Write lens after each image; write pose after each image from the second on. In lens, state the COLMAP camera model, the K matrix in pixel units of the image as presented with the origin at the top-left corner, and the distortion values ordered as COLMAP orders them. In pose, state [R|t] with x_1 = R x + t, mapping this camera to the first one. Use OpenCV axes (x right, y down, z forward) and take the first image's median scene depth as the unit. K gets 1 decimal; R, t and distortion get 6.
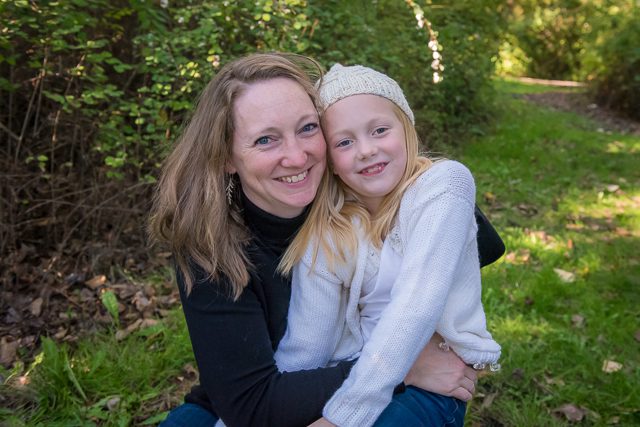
lens RADIAL K [[489.5, 0, 320.0], [0, 489.5, 213.5], [0, 0, 1]] dist [0.002288, -0.000001]
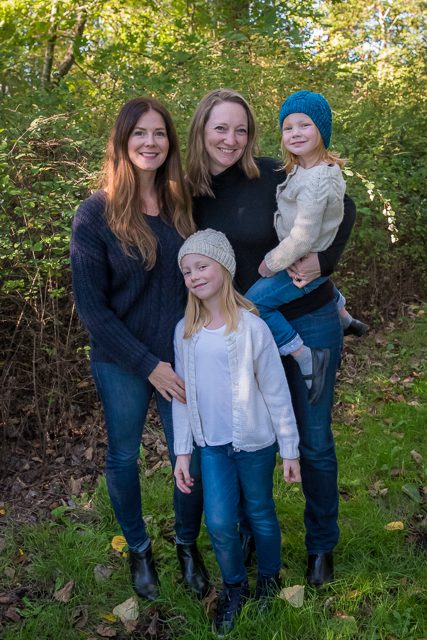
lens RADIAL K [[531.9, 0, 213.5], [0, 531.9, 320.0], [0, 0, 1]] dist [0.005402, 0.001698]
pose [[0.972253, -0.080489, -0.219651, 0.126232], [0.073125, 0.996460, -0.041468, -0.098712], [0.222211, 0.024255, 0.974697, -0.401039]]
